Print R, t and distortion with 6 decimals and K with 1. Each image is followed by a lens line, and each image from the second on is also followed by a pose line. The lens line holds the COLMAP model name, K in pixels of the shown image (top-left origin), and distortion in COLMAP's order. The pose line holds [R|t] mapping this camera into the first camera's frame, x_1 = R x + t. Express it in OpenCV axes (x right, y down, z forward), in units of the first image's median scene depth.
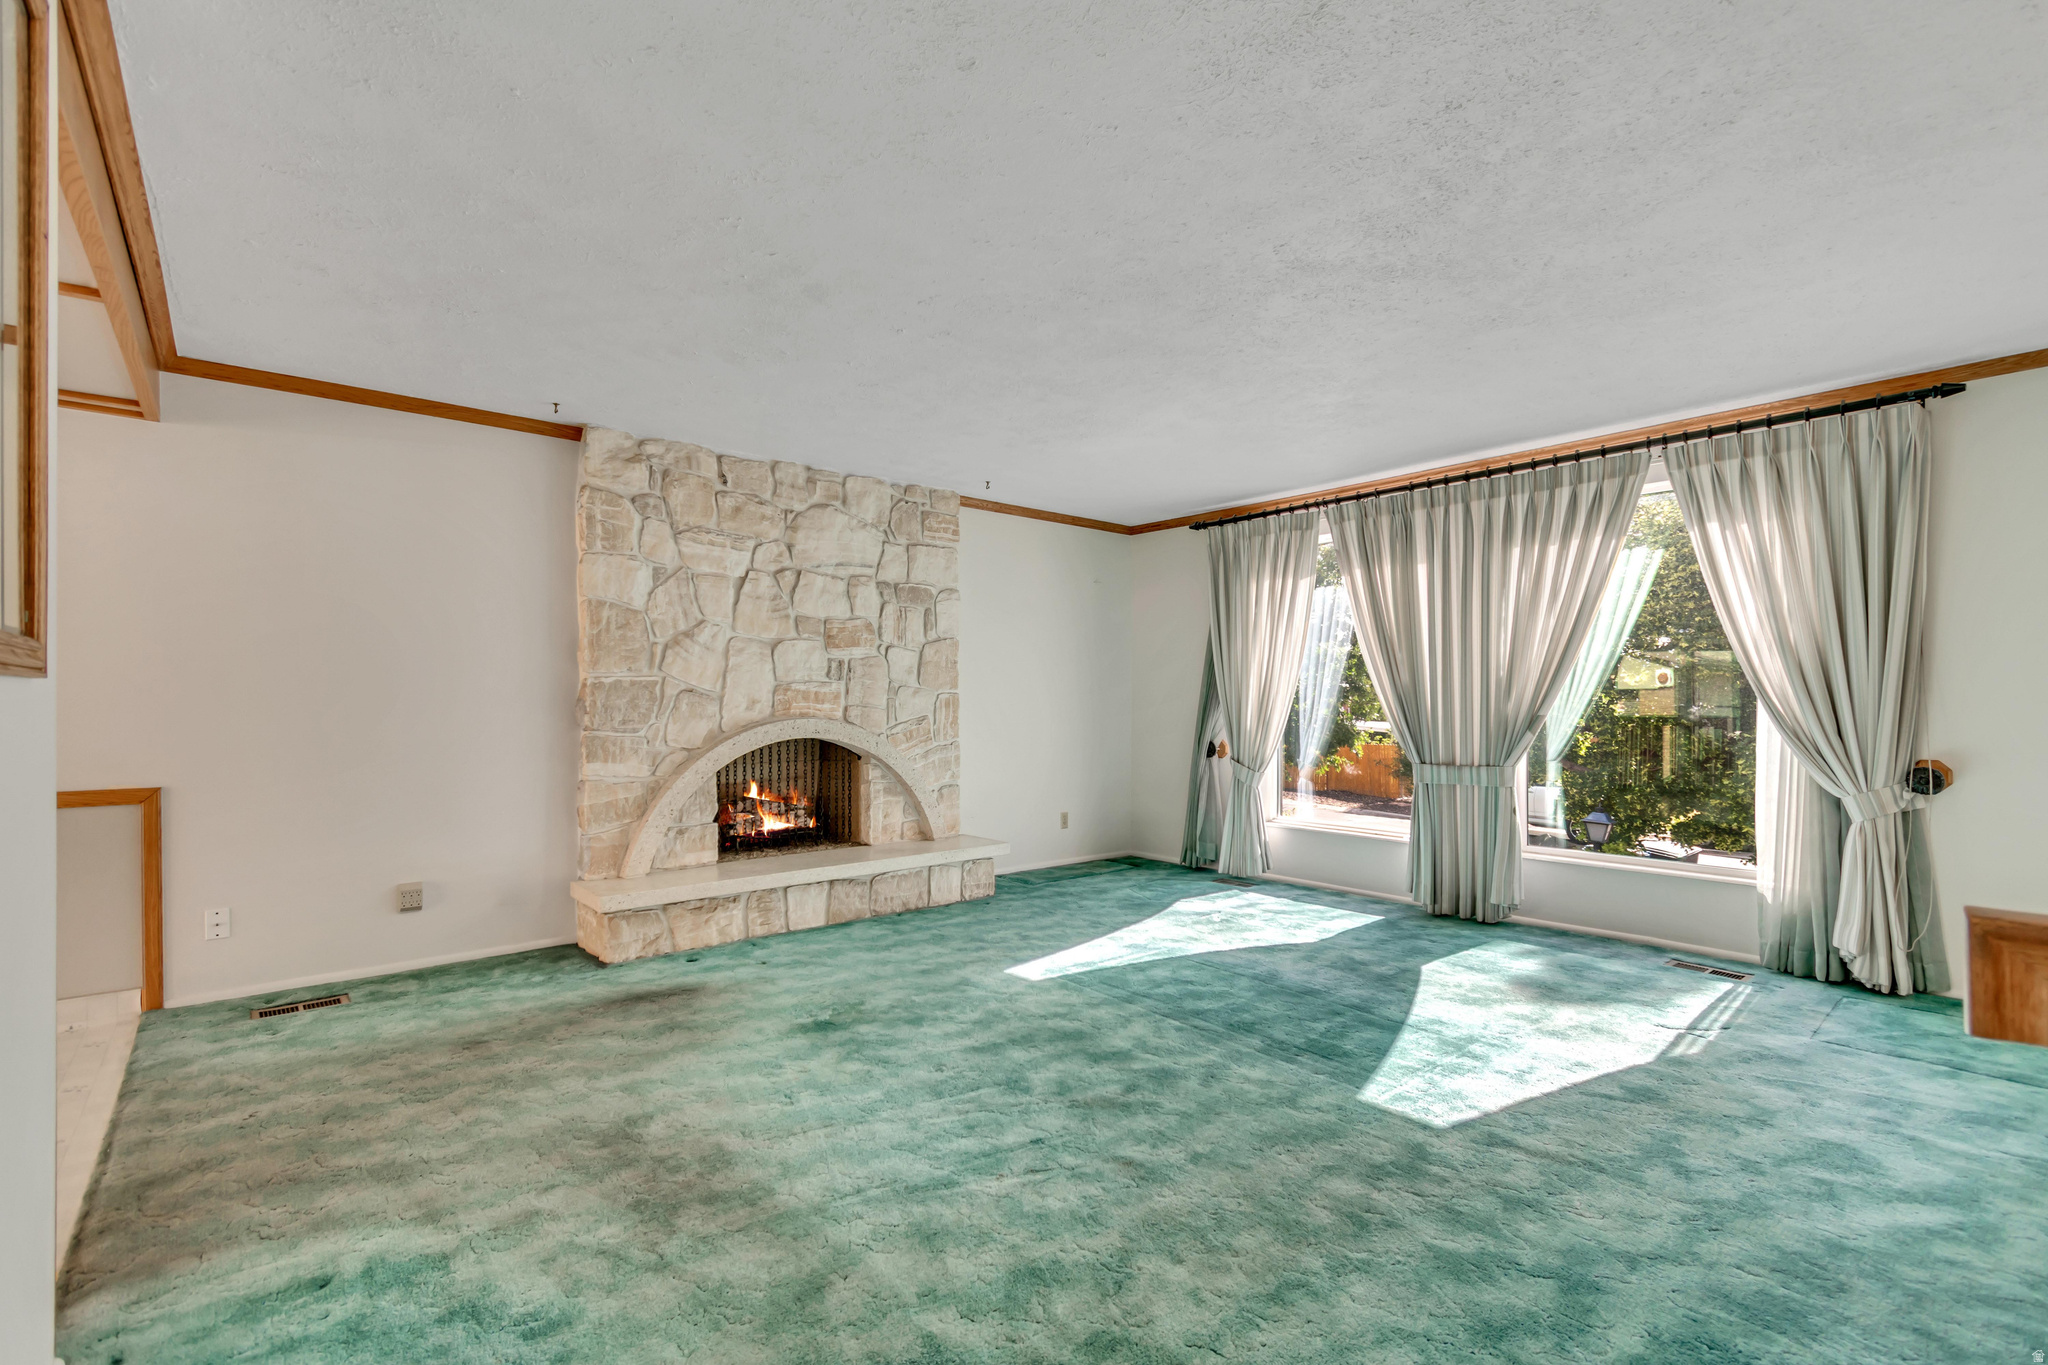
lens RADIAL K [[920.6, 0, 1029.7], [0, 920.6, 687.5], [0, 0, 1]] dist [0.007779, -0.003504]
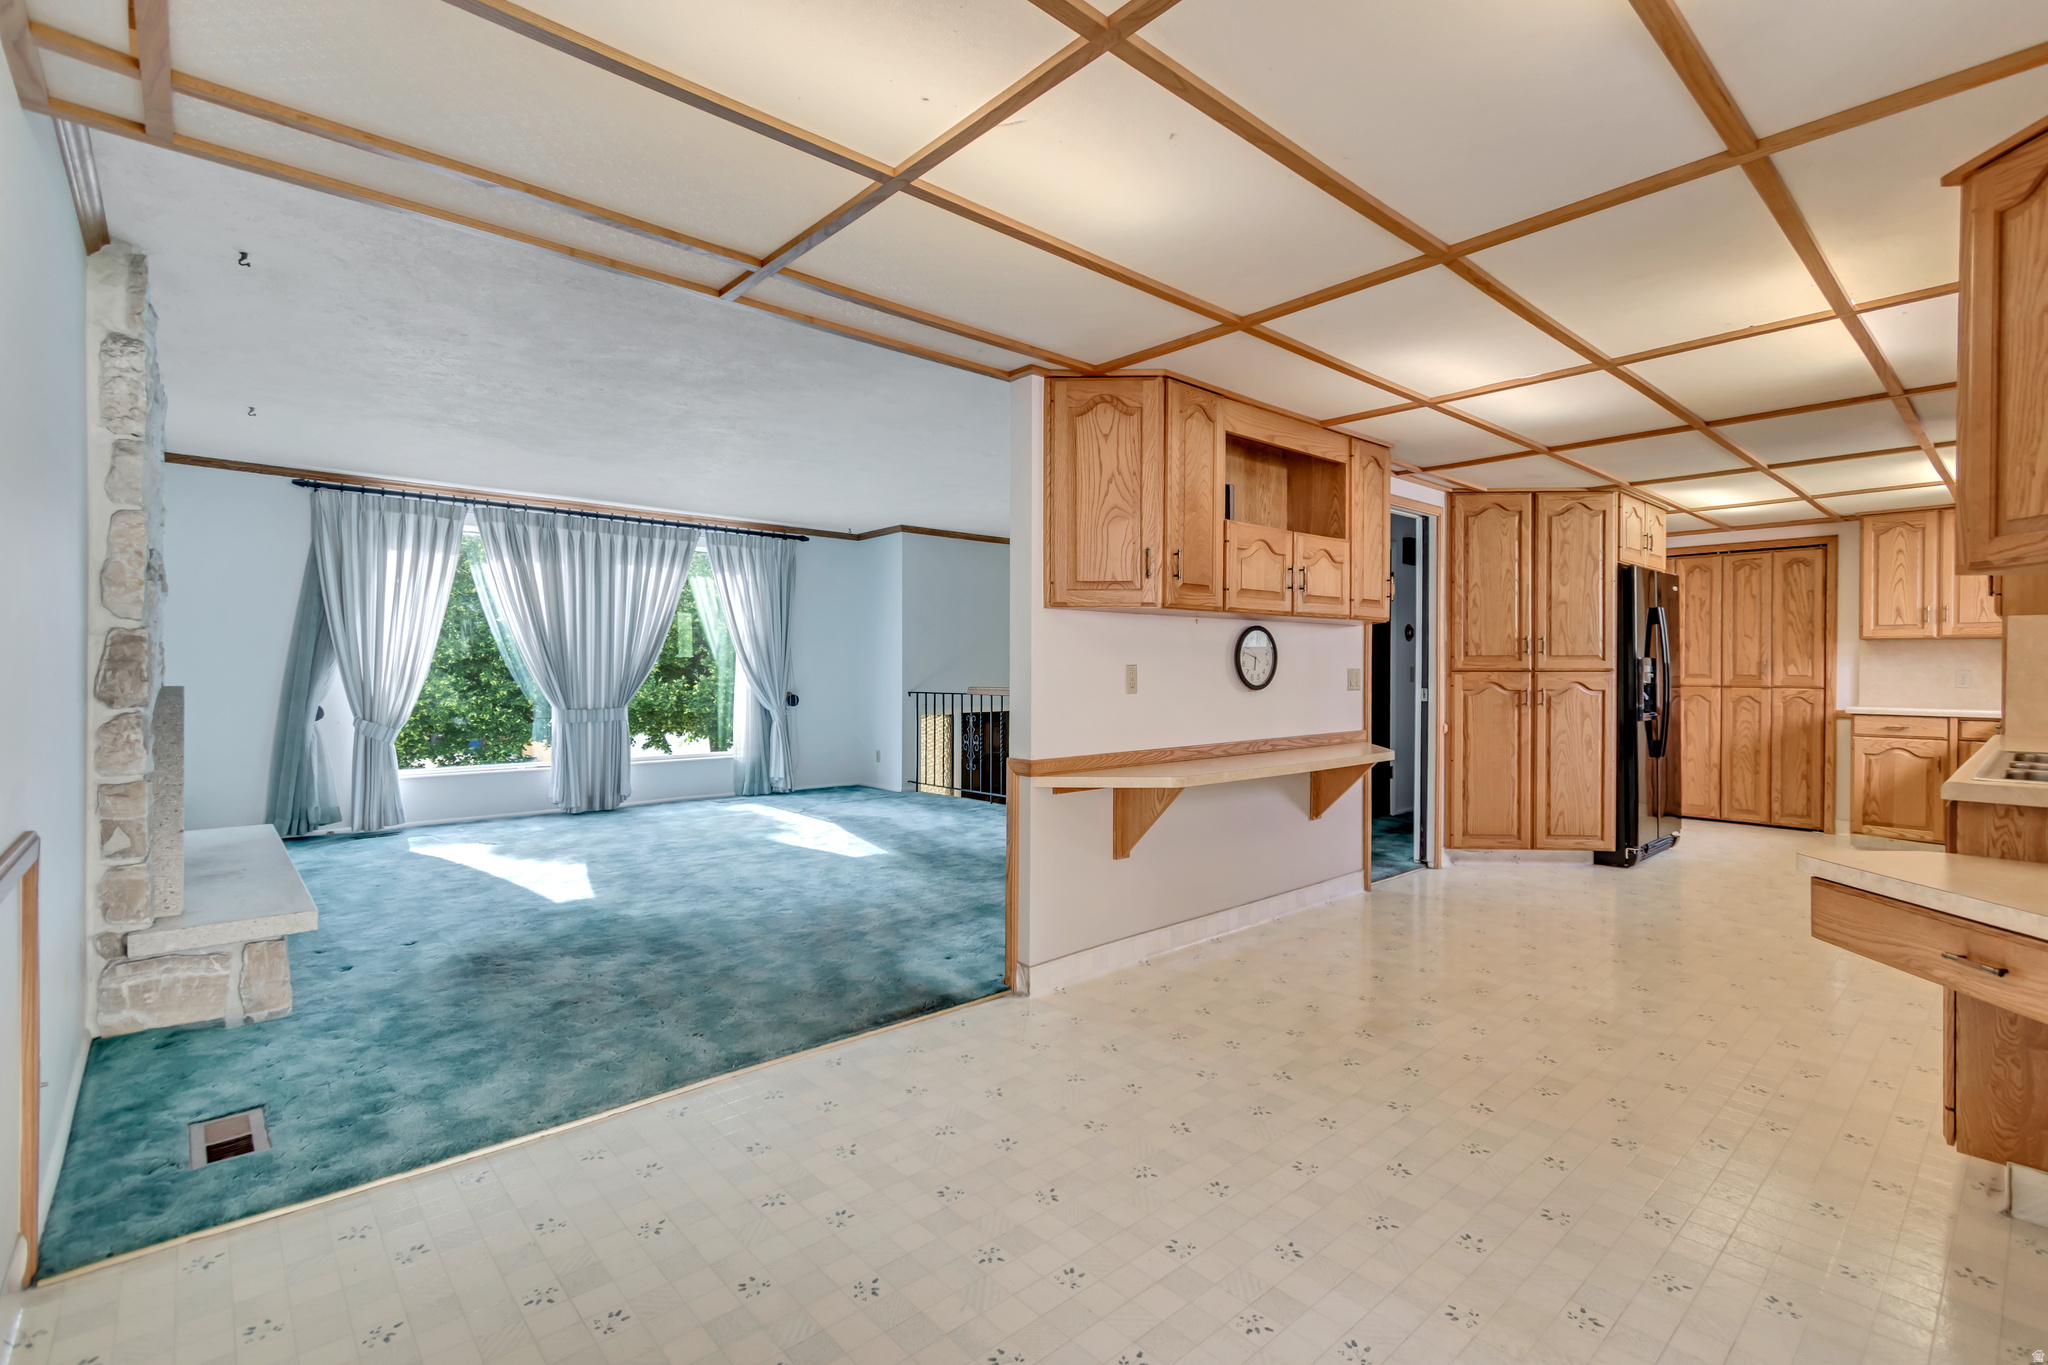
lens RADIAL K [[920.6, 0, 1034.9], [0, 920.6, 664.9], [0, 0, 1]] dist [0.007779, -0.003504]
pose [[-0.032171, 0.004481, 0.999472, -1.089873], [-0.019235, 0.999802, -0.005102, 0.007275], [-0.999297, -0.019389, -0.032079, 0.353069]]
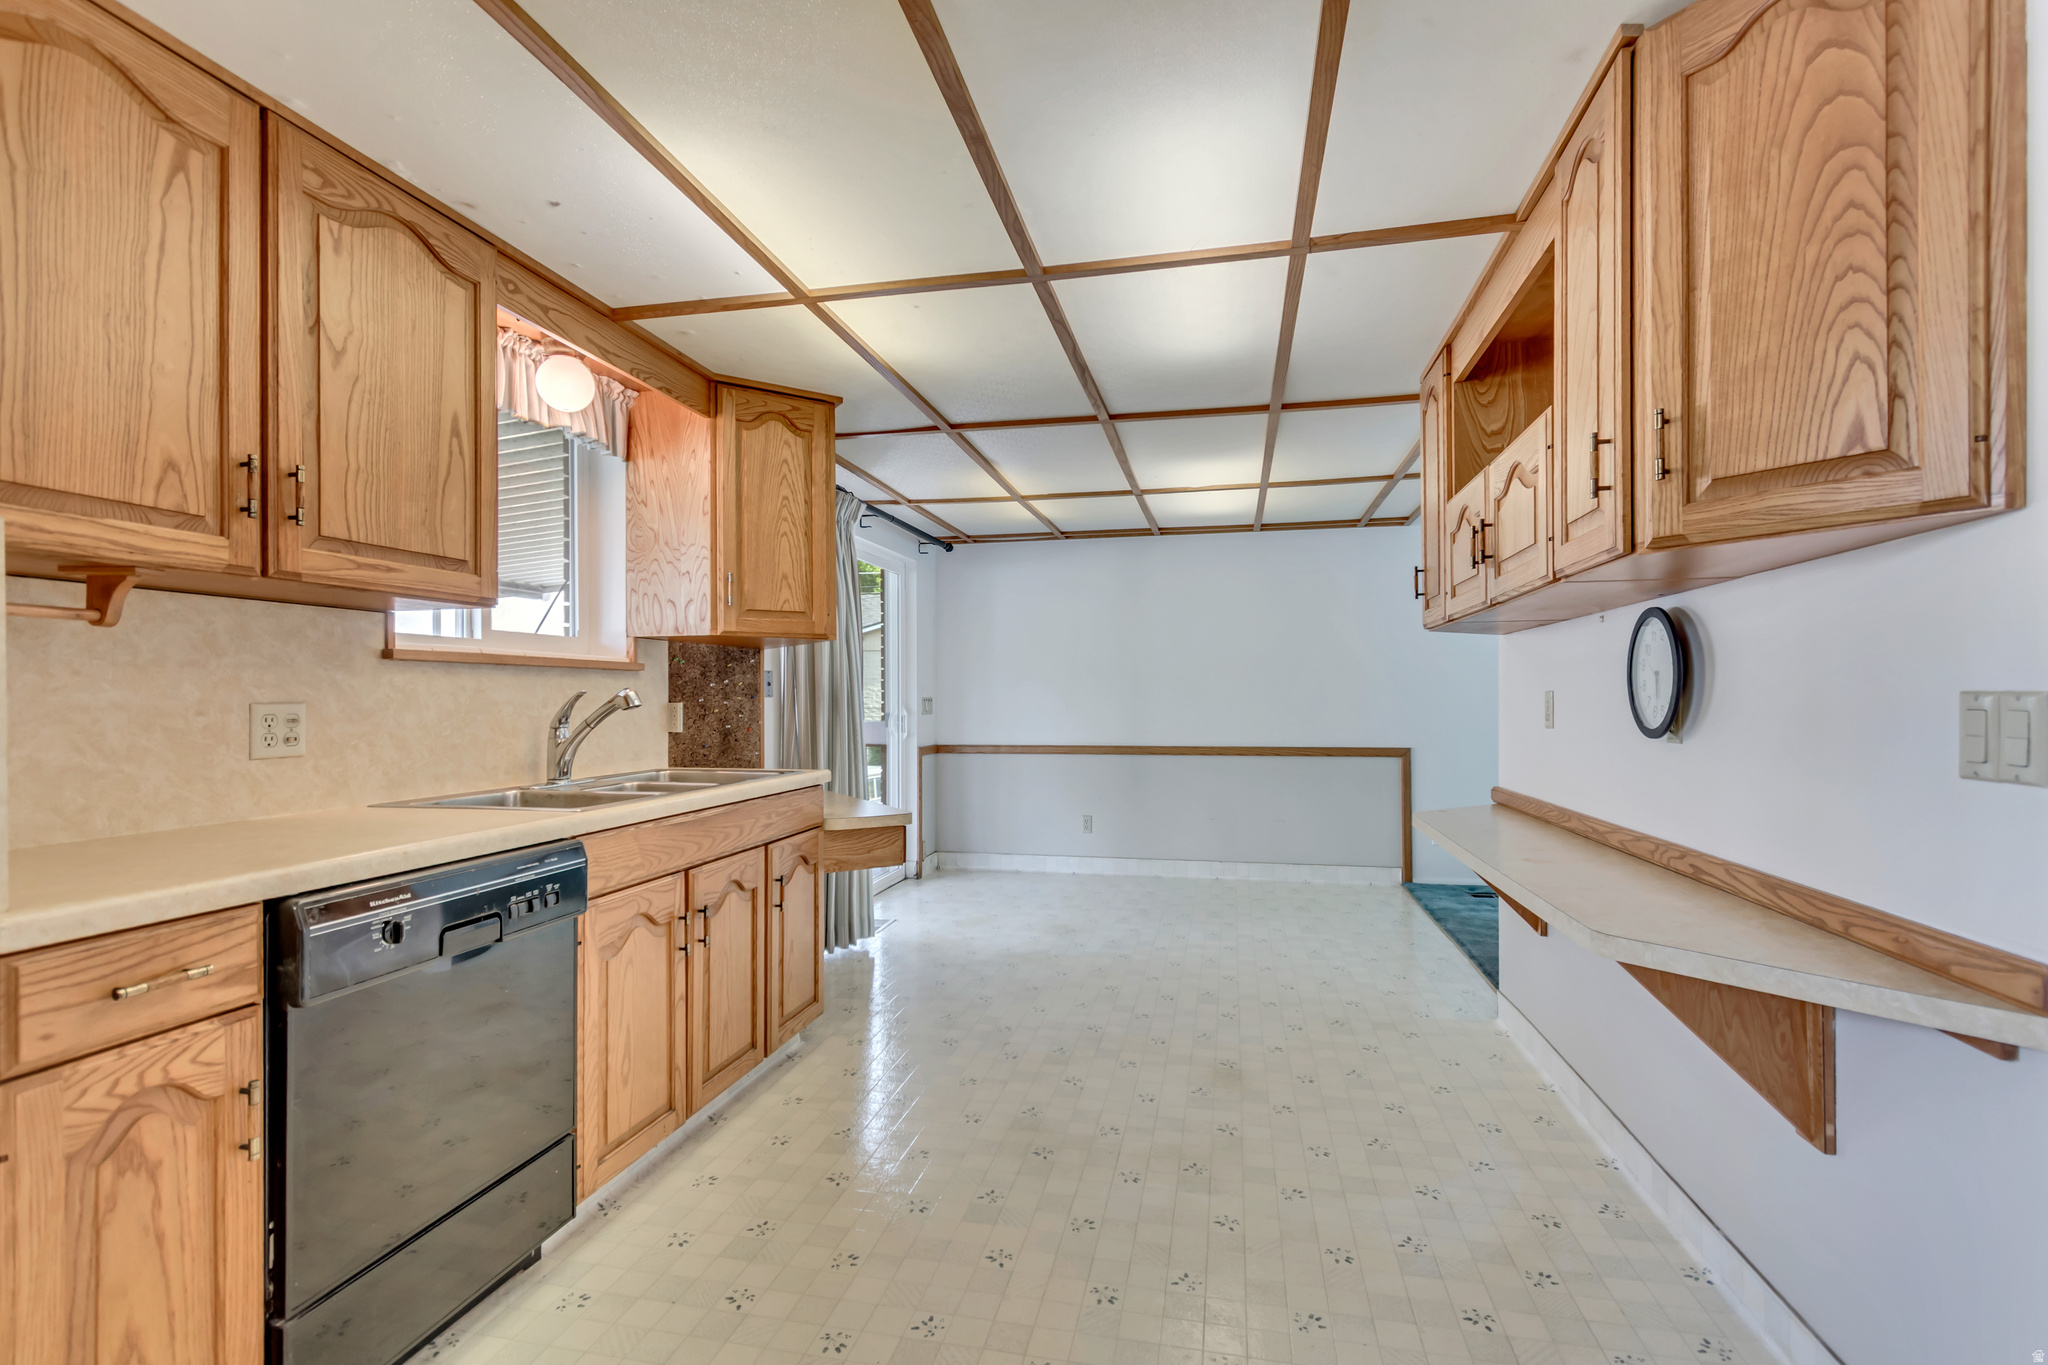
lens RADIAL K [[920.6, 0, 1027.5], [0, 920.6, 695.8], [0, 0, 1]] dist [0.007779, -0.003504]
pose [[0.604291, -0.003391, -0.796756, -0.027309], [0.016064, 0.999840, 0.007928, -0.005925], [0.796601, -0.017590, 0.604249, -0.394585]]
